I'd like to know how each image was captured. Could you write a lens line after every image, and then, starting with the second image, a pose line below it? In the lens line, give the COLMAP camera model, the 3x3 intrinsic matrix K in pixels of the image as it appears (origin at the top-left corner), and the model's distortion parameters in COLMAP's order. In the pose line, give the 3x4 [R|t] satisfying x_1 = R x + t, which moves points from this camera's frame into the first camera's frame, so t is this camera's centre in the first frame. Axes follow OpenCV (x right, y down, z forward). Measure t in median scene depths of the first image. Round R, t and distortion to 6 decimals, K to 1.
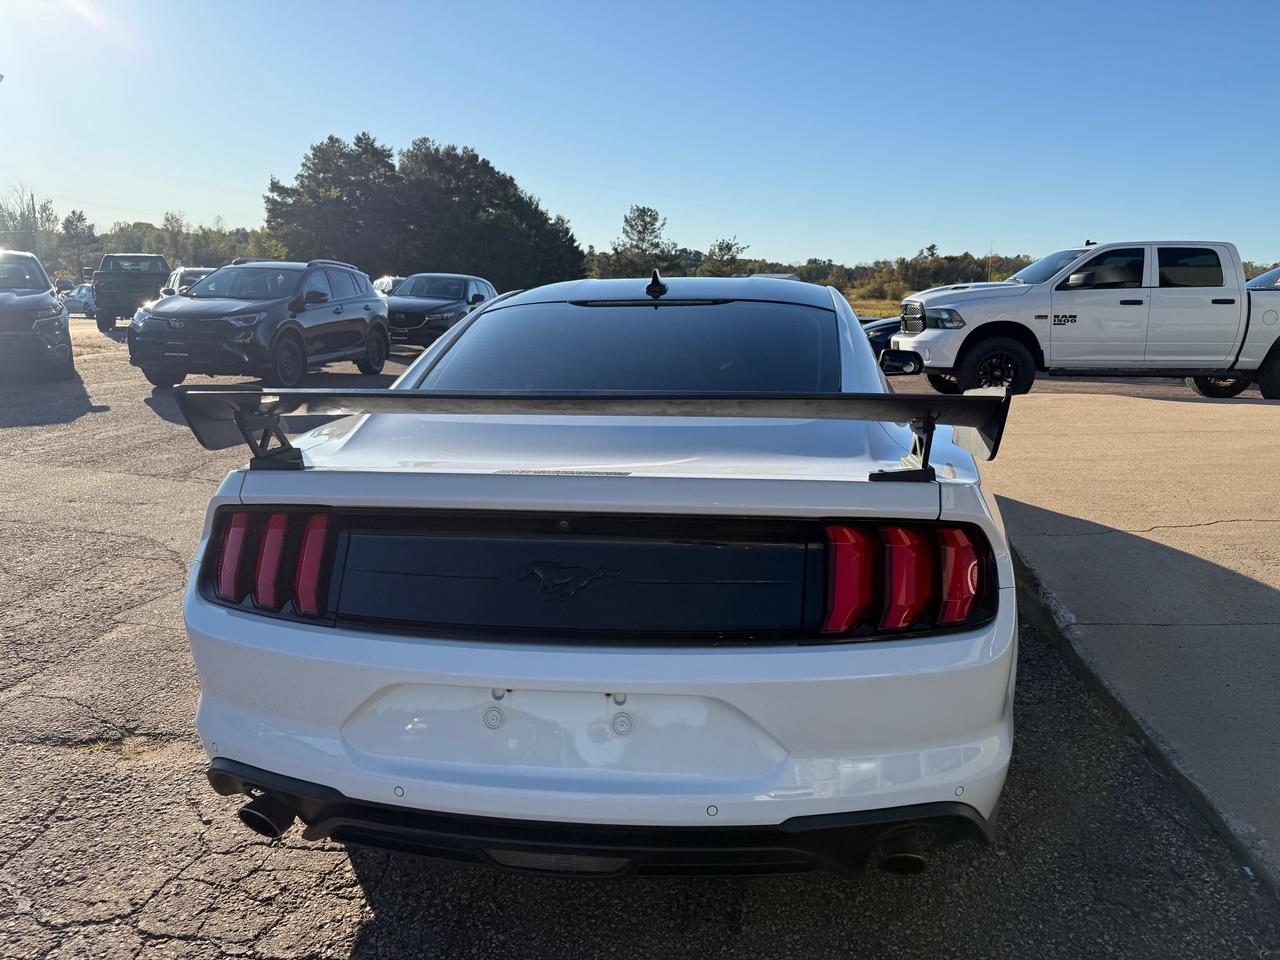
lens RADIAL K [[893.7, 0, 649.1], [0, 893.7, 470.8], [0, 0, 1]] dist [0.046267, -0.064516]
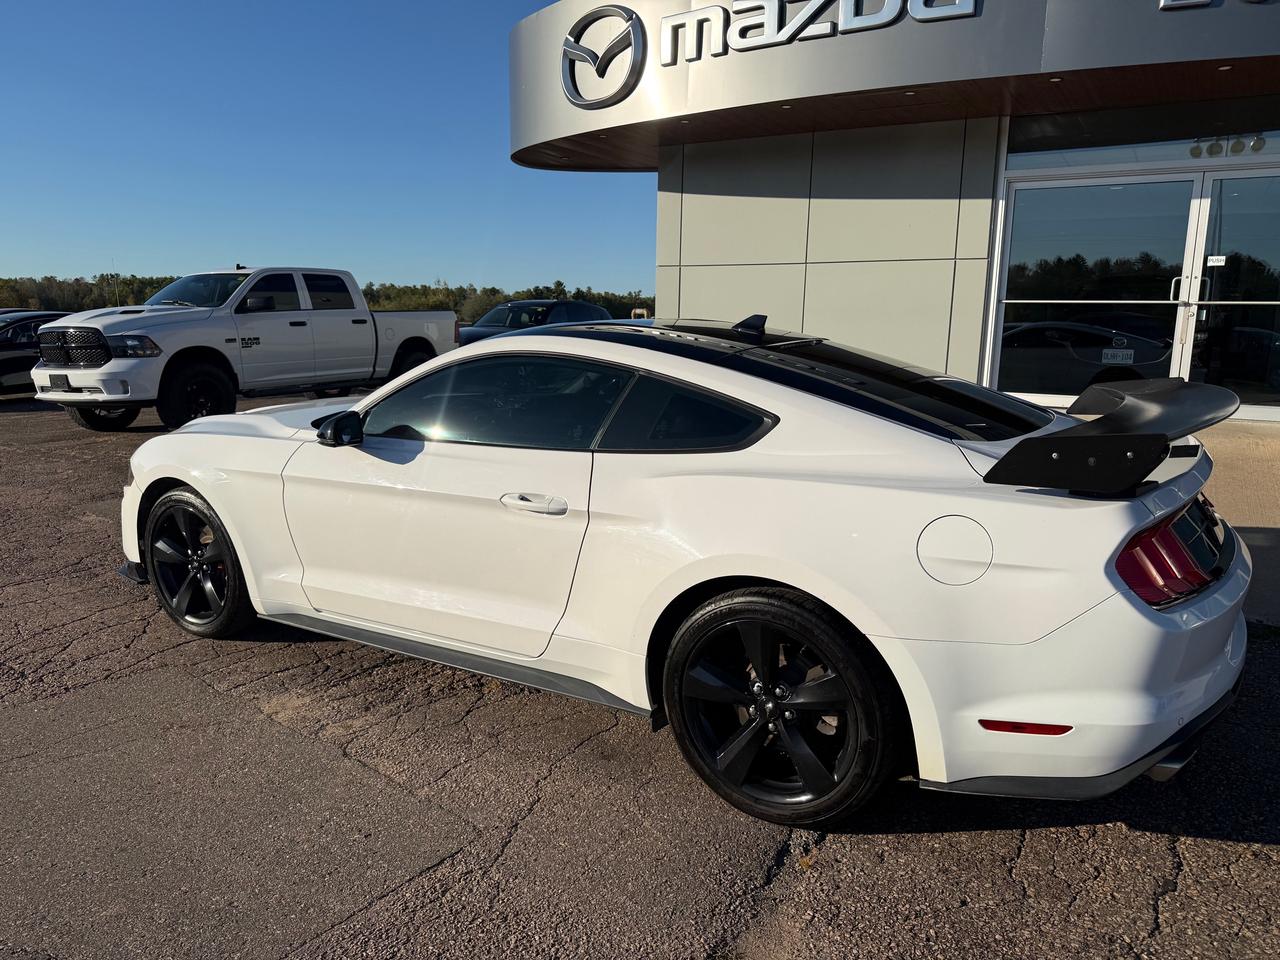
lens RADIAL K [[893.7, 0, 645.6], [0, 893.7, 480.0], [0, 0, 1]] dist [0.046267, -0.064516]
pose [[0.412582, -0.175815, 0.893792, -0.290366], [0.180573, 0.977511, 0.108929, -0.044692], [-0.892843, 0.116452, 0.435051, 0.172062]]
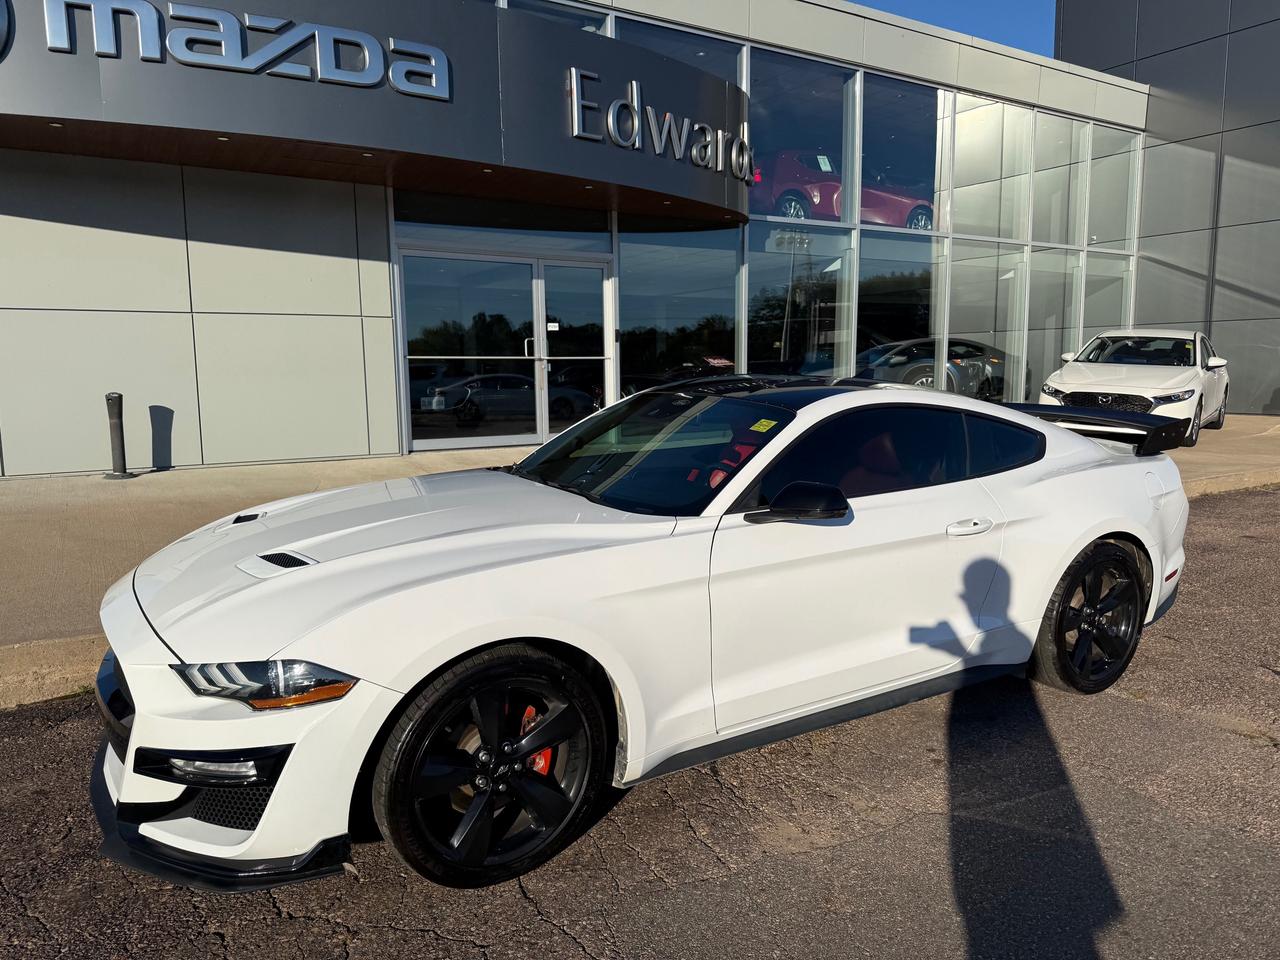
lens RADIAL K [[893.7, 0, 642.4], [0, 893.7, 480.8], [0, 0, 1]] dist [0.046267, -0.064516]
pose [[-0.616004, -0.105900, 0.780592, -0.244712], [0.162744, 0.952436, 0.257643, -0.128574], [-0.770749, 0.285746, -0.569469, 0.571175]]
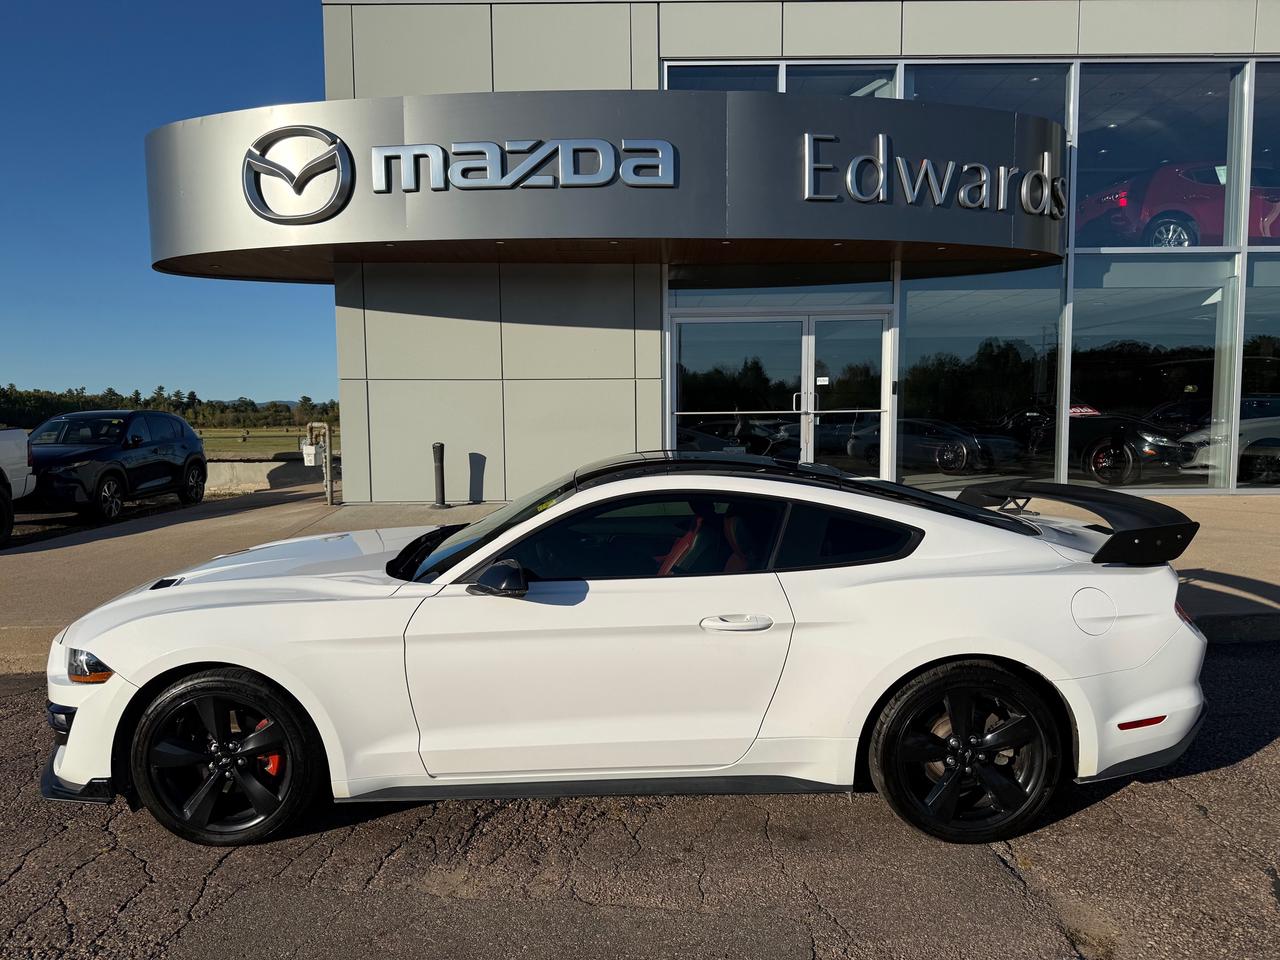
lens RADIAL K [[893.7, 0, 634.7], [0, 893.7, 480.1], [0, 0, 1]] dist [0.046267, -0.064516]
pose [[-0.115150, -0.088991, 0.989354, -0.357197], [0.209943, 0.971300, 0.111802, -0.101501], [-0.970909, 0.220582, -0.093162, 0.363644]]
